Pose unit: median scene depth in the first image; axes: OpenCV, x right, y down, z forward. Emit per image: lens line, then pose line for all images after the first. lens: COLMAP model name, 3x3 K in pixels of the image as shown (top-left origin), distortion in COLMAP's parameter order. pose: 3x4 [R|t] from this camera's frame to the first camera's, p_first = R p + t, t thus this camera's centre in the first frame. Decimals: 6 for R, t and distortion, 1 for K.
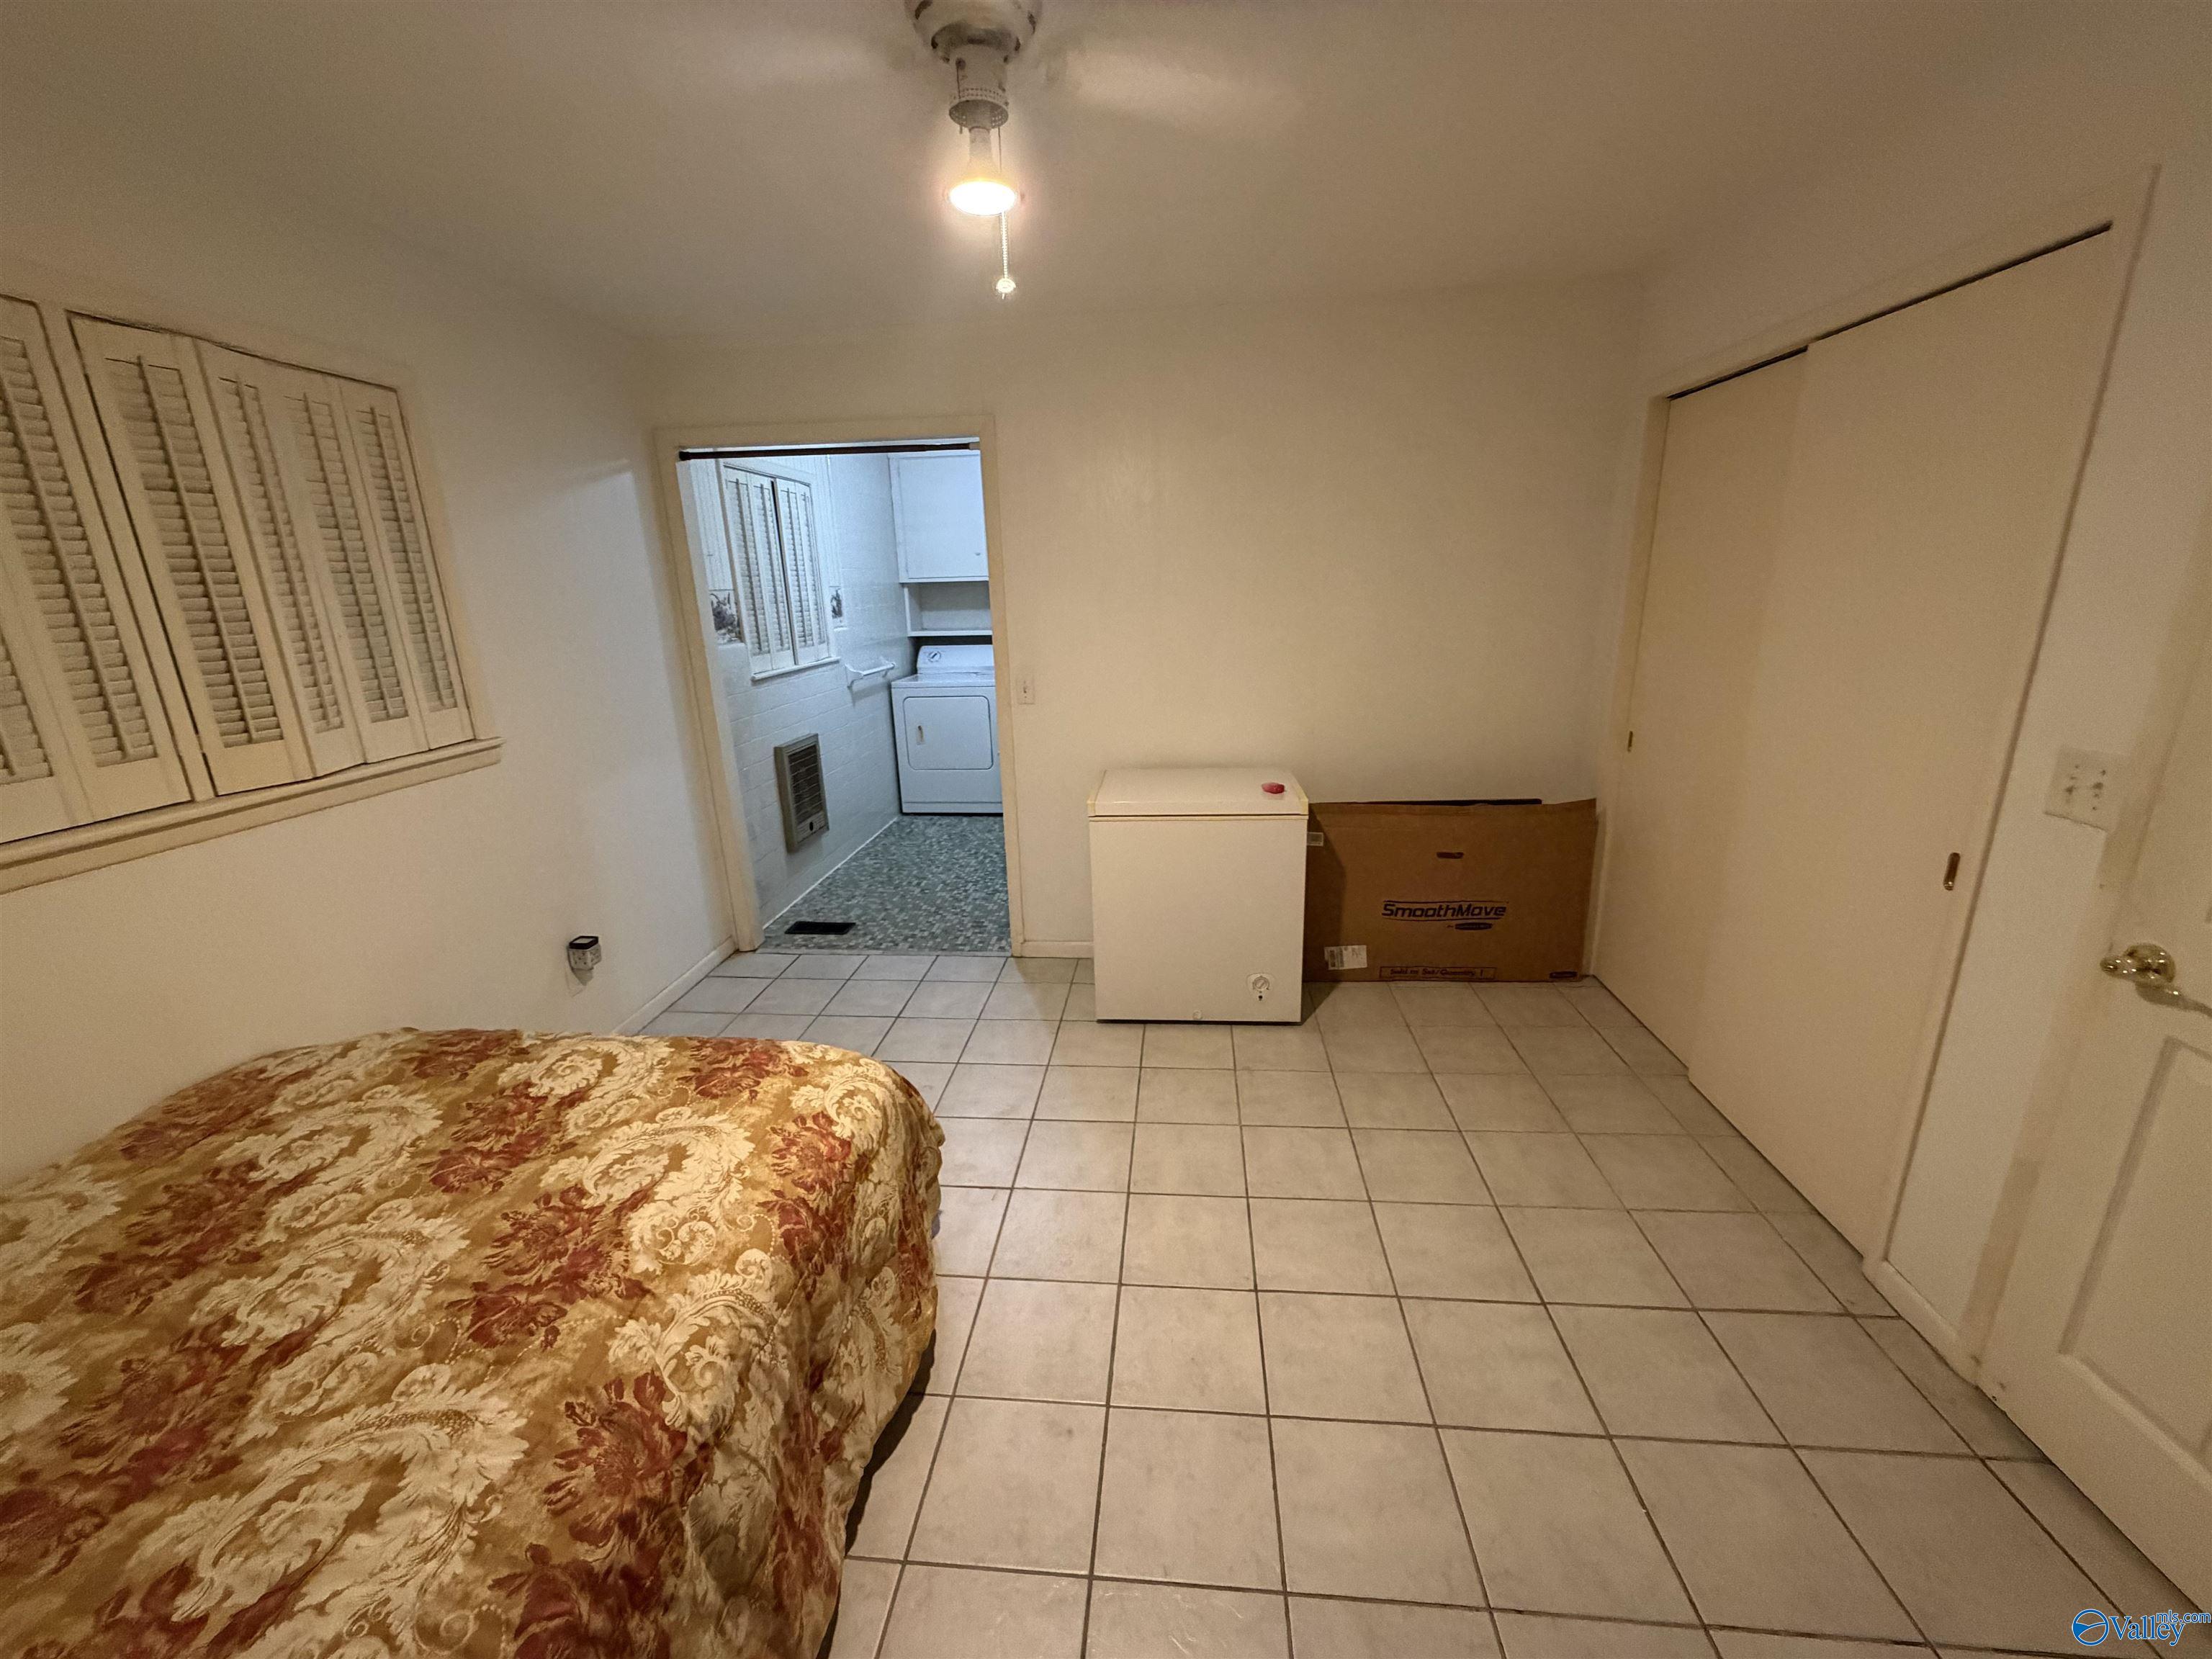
lens RADIAL K [[874.5, 0, 1106.0], [0, 874.5, 829.5], [0, 0, 1]] dist [0.000944, -0.000020]
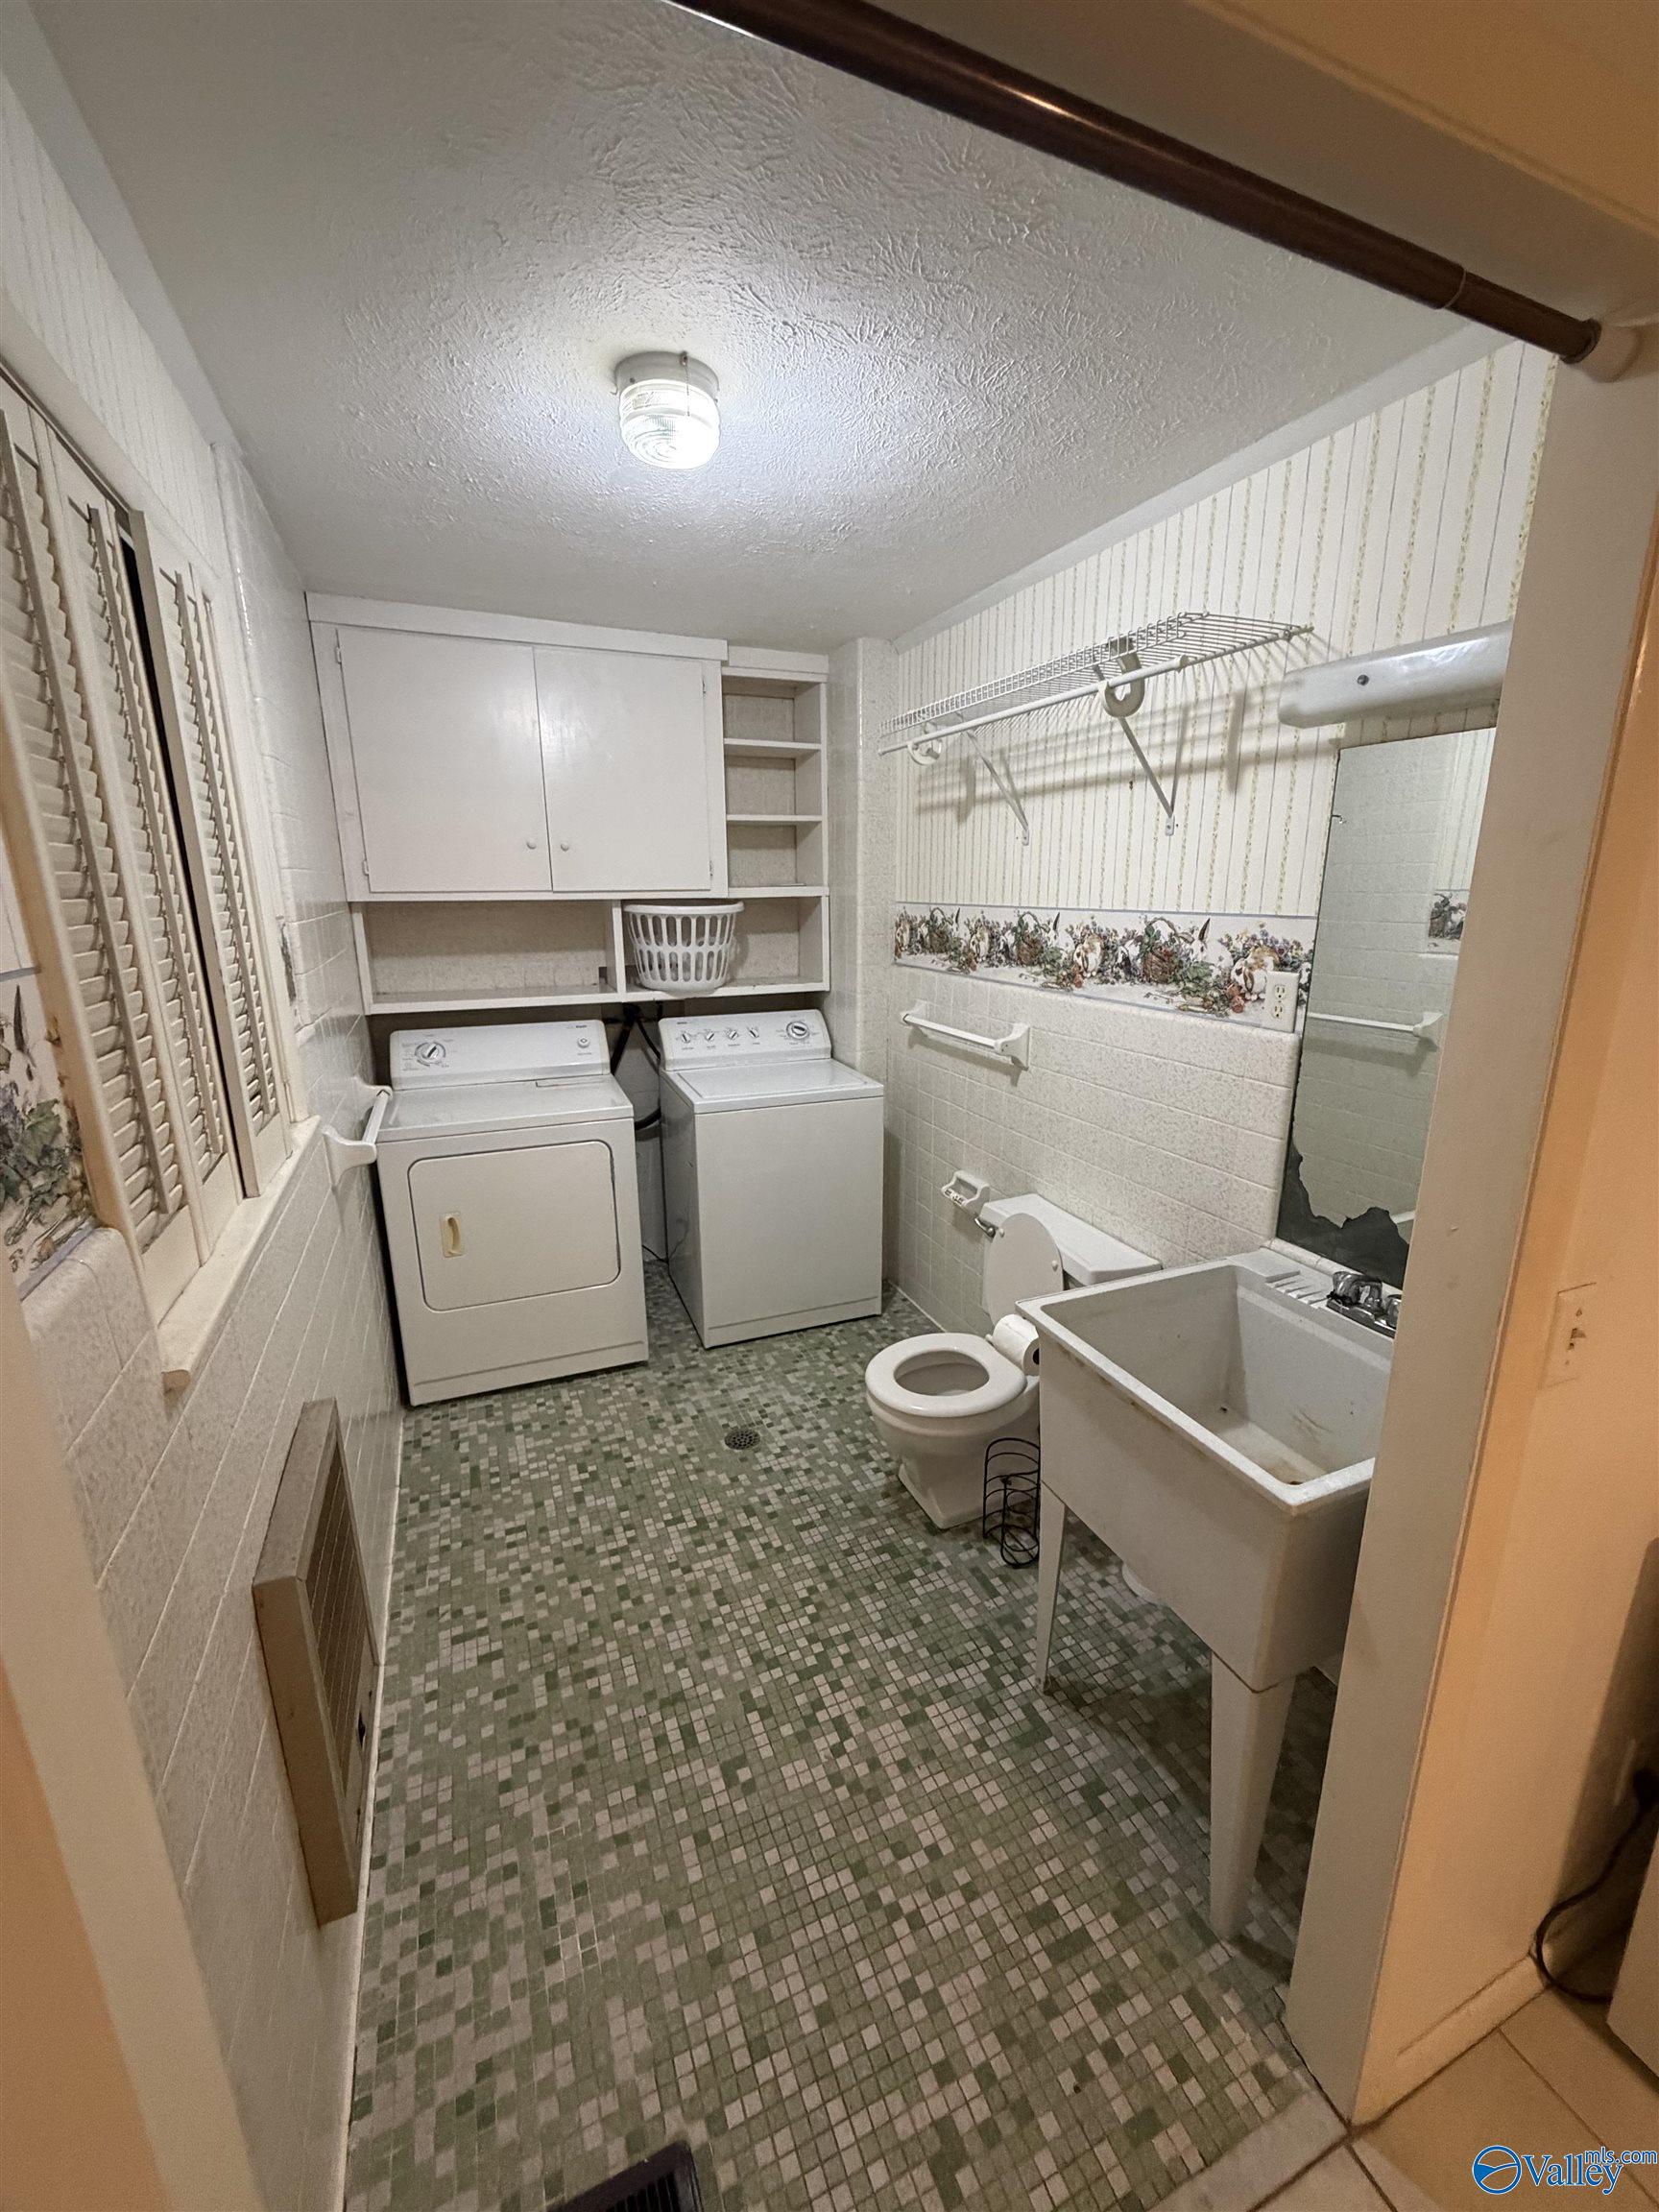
lens RADIAL K [[874.5, 0, 829.5], [0, 874.5, 1106.0], [0, 0, 1]] dist [0.000944, -0.000020]
pose [[0.880974, -0.094856, 0.463560, -0.284648], [0.112274, 0.993626, -0.010050, -0.174247], [-0.459652, 0.060900, 0.886009, 0.592250]]
